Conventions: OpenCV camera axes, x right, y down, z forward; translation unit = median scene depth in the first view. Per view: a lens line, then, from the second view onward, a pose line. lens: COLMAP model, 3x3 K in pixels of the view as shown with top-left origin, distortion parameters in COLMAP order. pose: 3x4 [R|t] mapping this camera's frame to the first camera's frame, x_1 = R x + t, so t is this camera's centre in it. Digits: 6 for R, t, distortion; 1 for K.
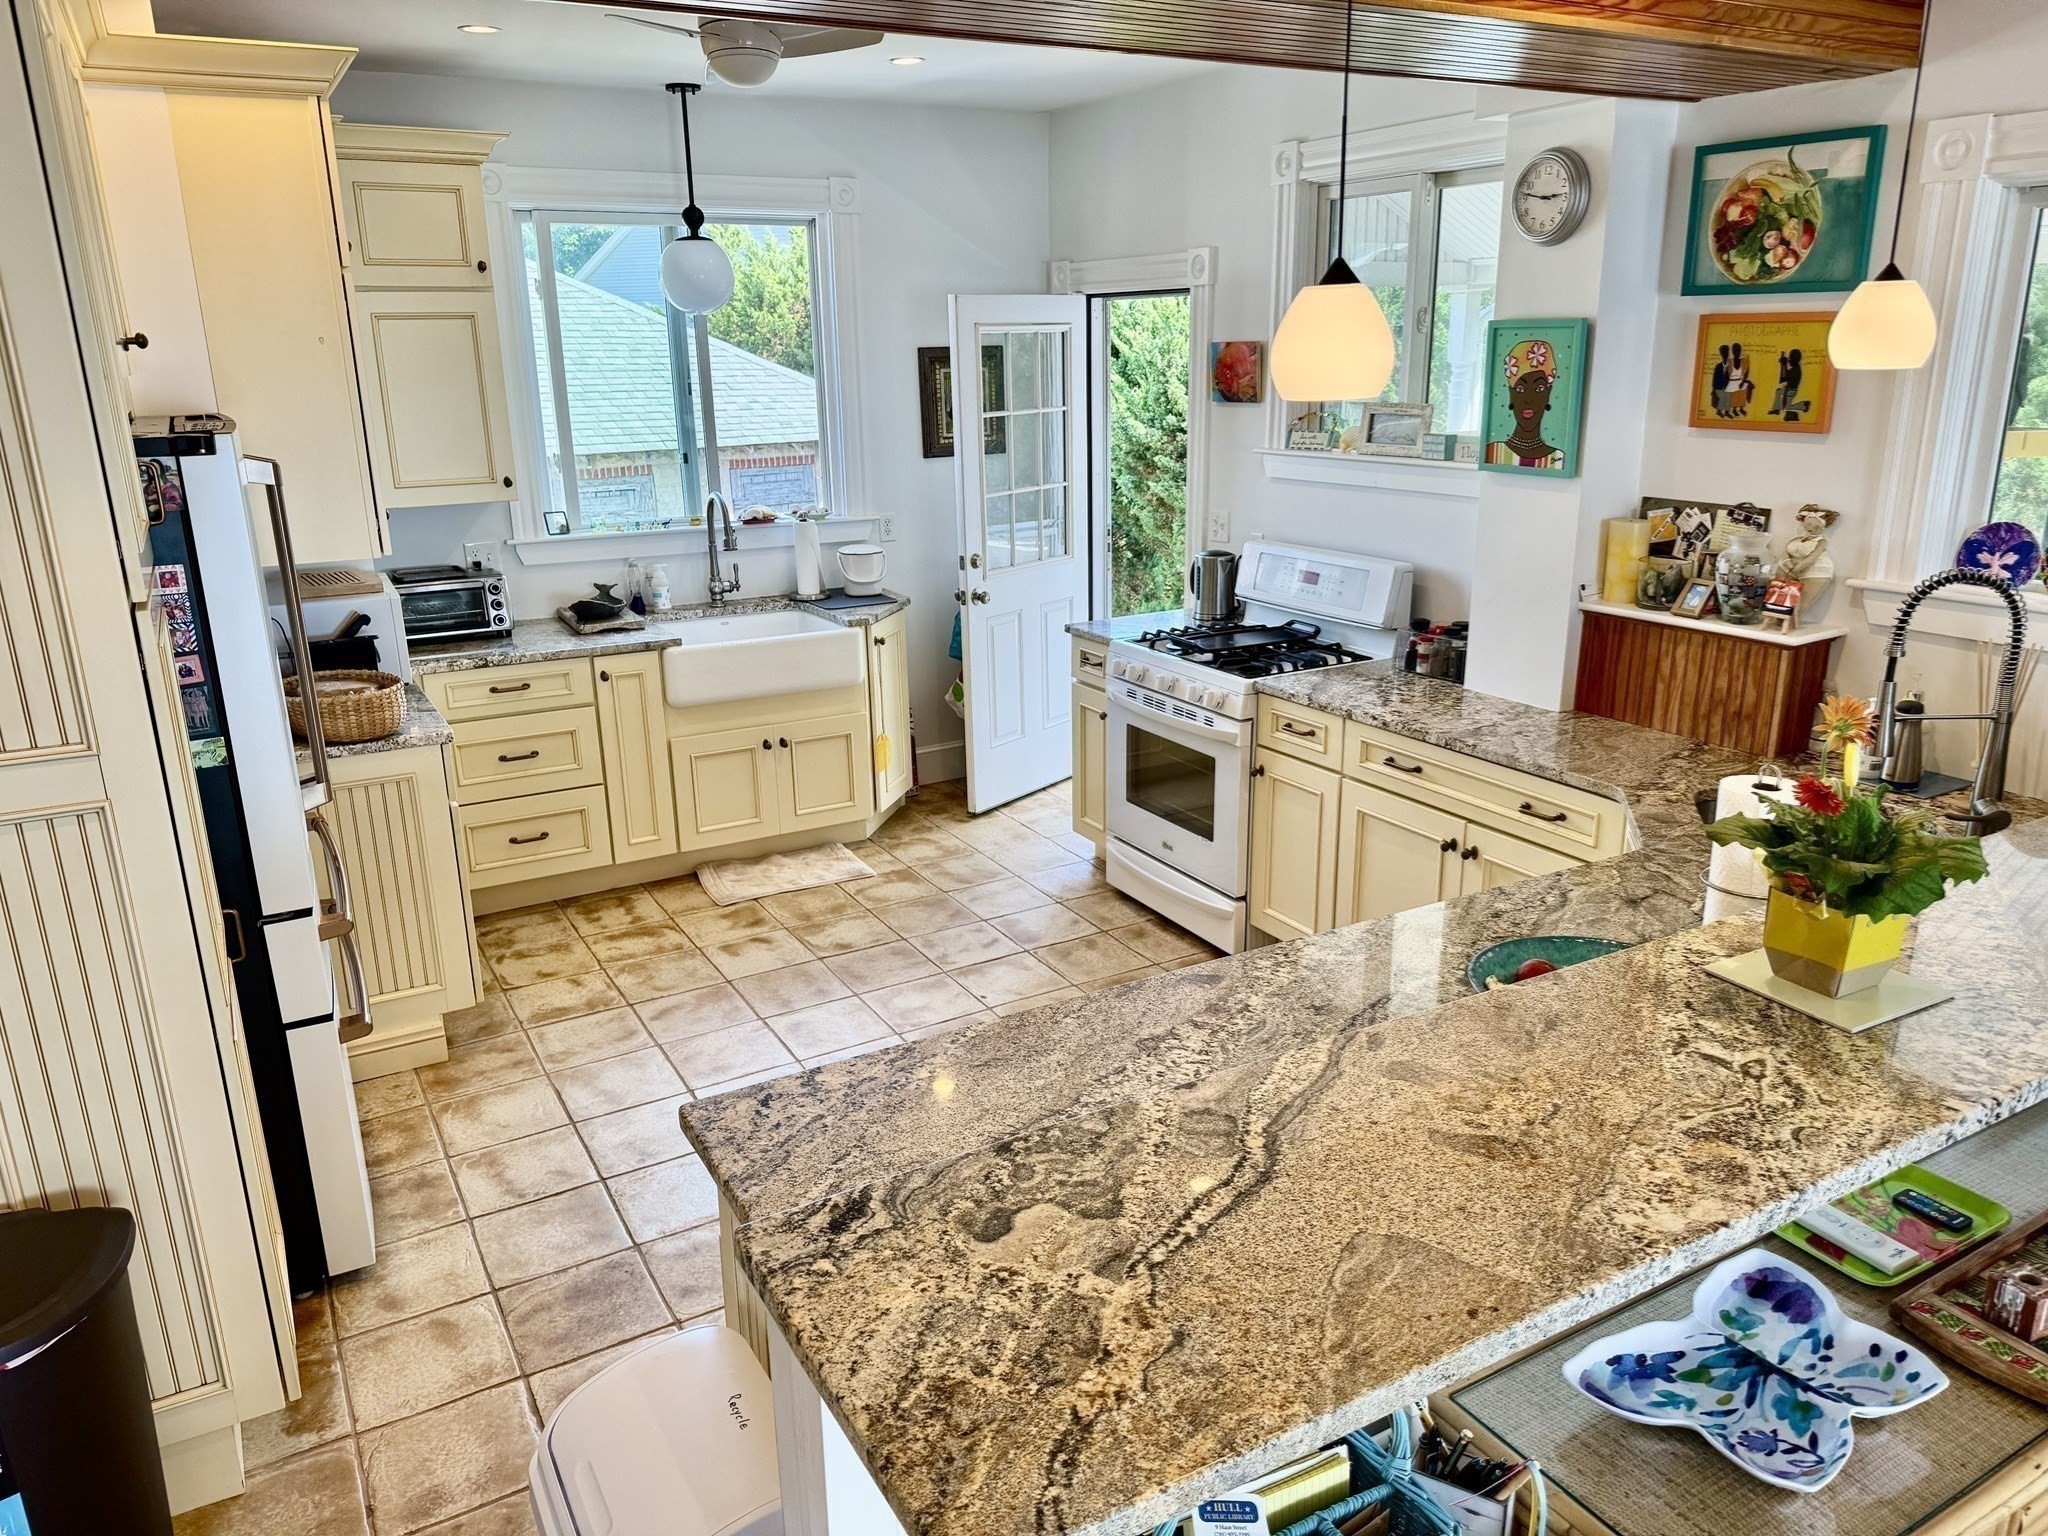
lens RADIAL K [[1452.4, 0, 1032.7], [0, 1452.4, 779.6], [0, 0, 1]] dist [0.012527, -0.022028]
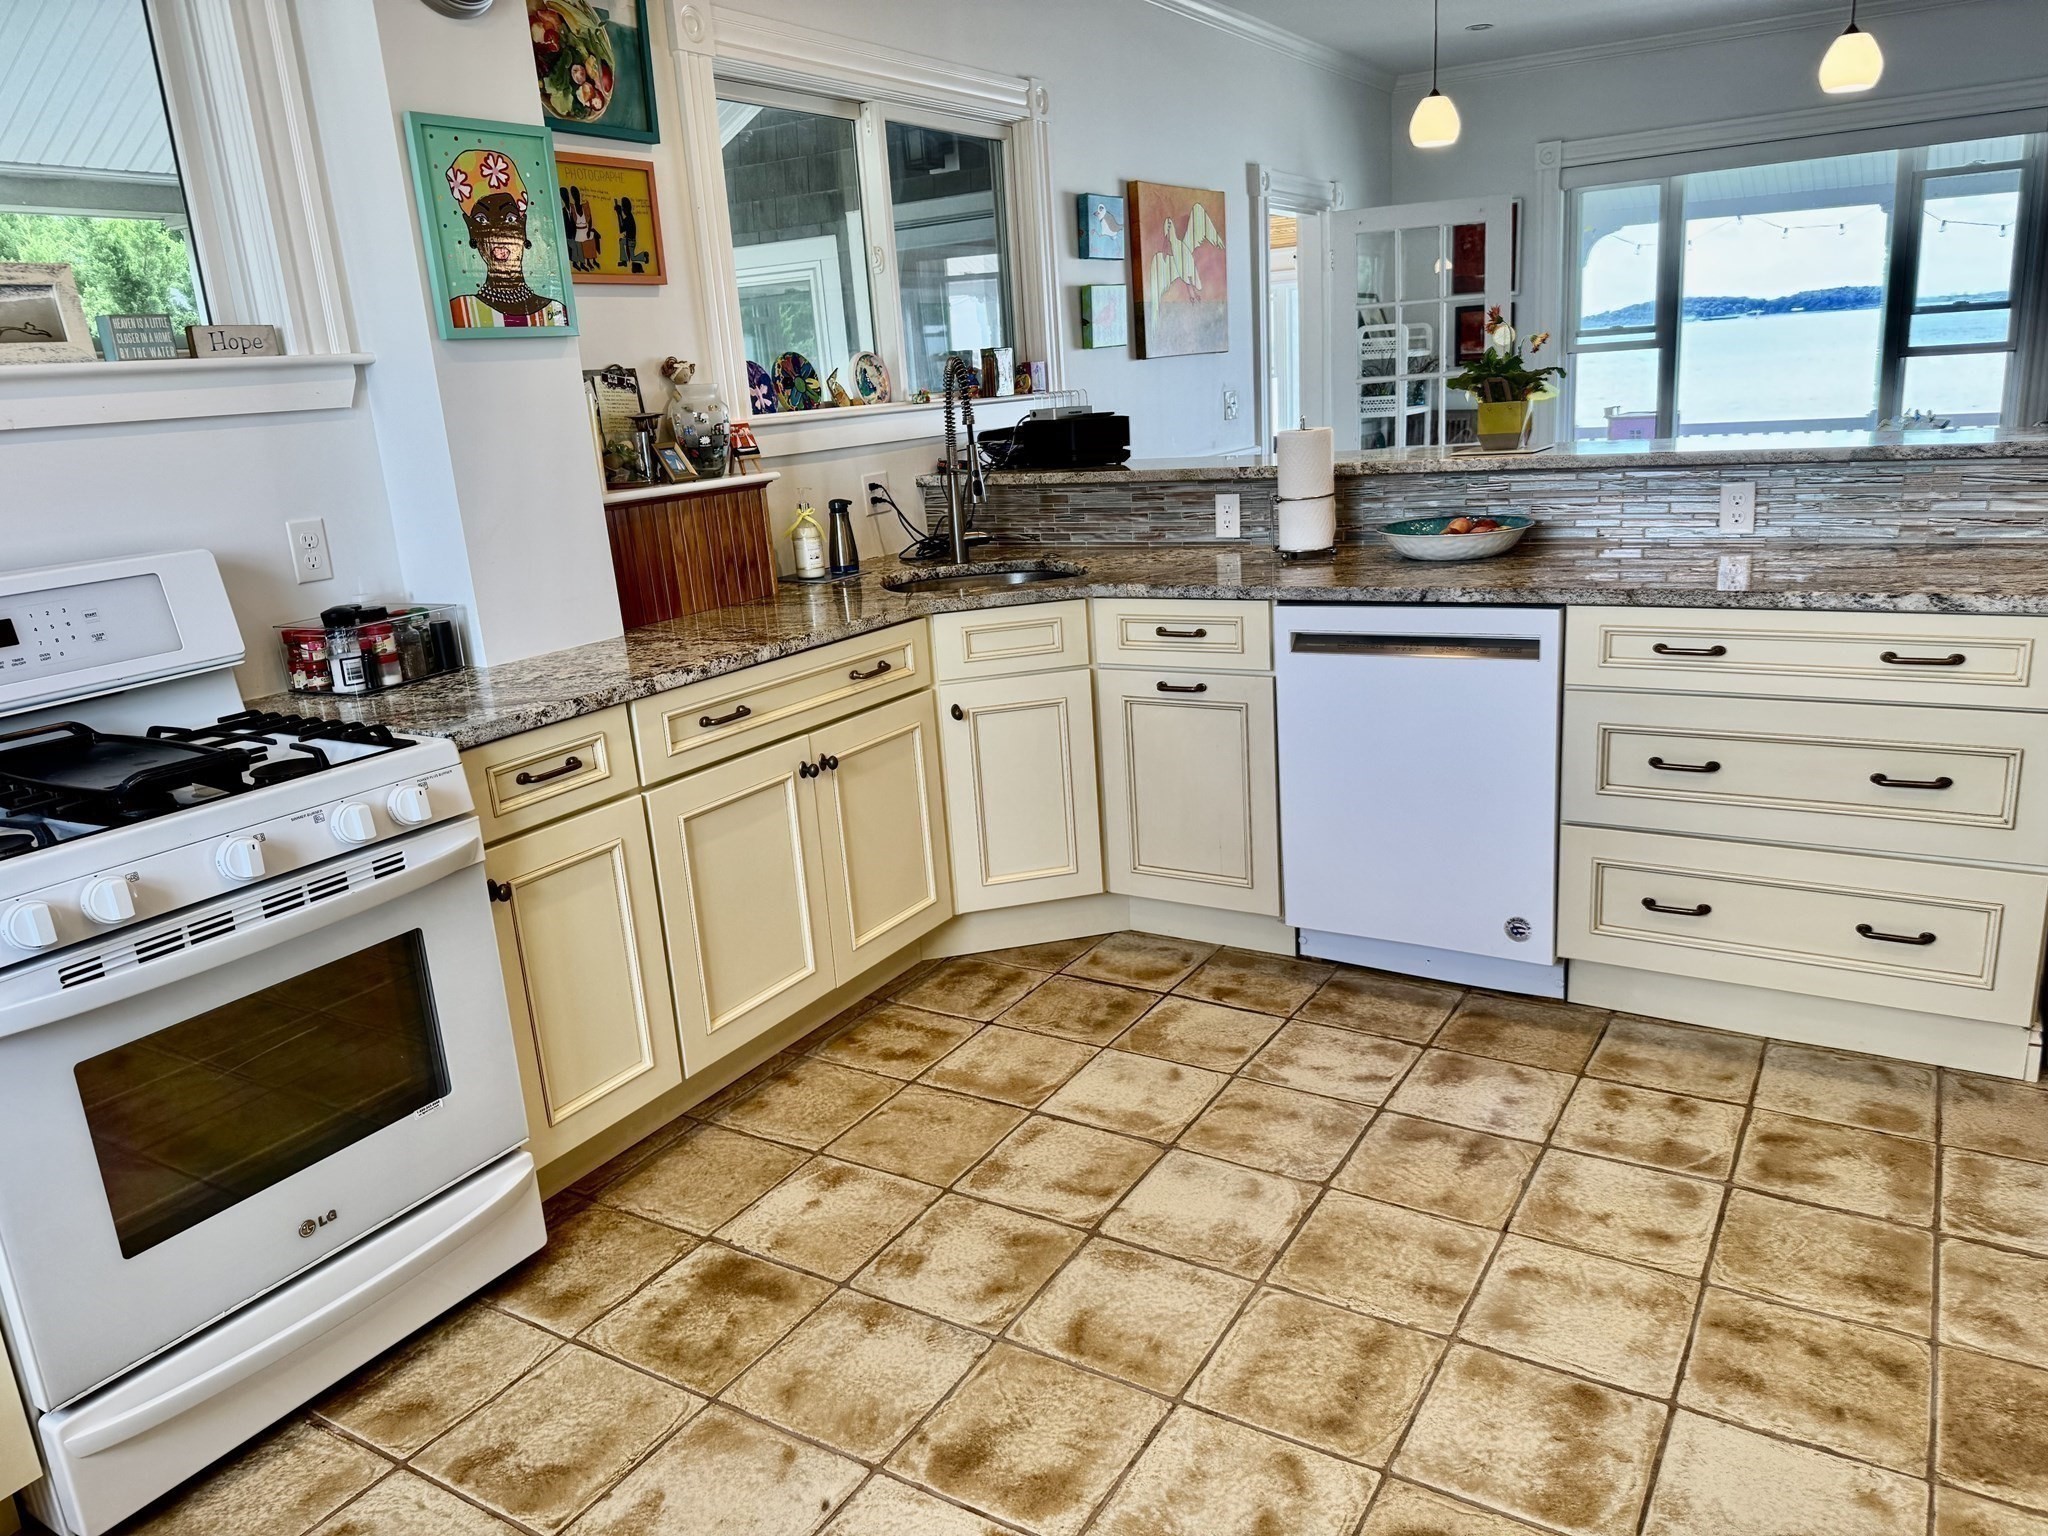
lens RADIAL K [[1452.4, 0, 1024.9], [0, 1452.4, 758.9], [0, 0, 1]] dist [0.012527, -0.022028]
pose [[-0.468413, -0.182211, 0.864516, -0.500689], [0.330337, 0.871414, 0.362649, -0.228581], [-0.819431, 0.455451, -0.347991, 1.265641]]
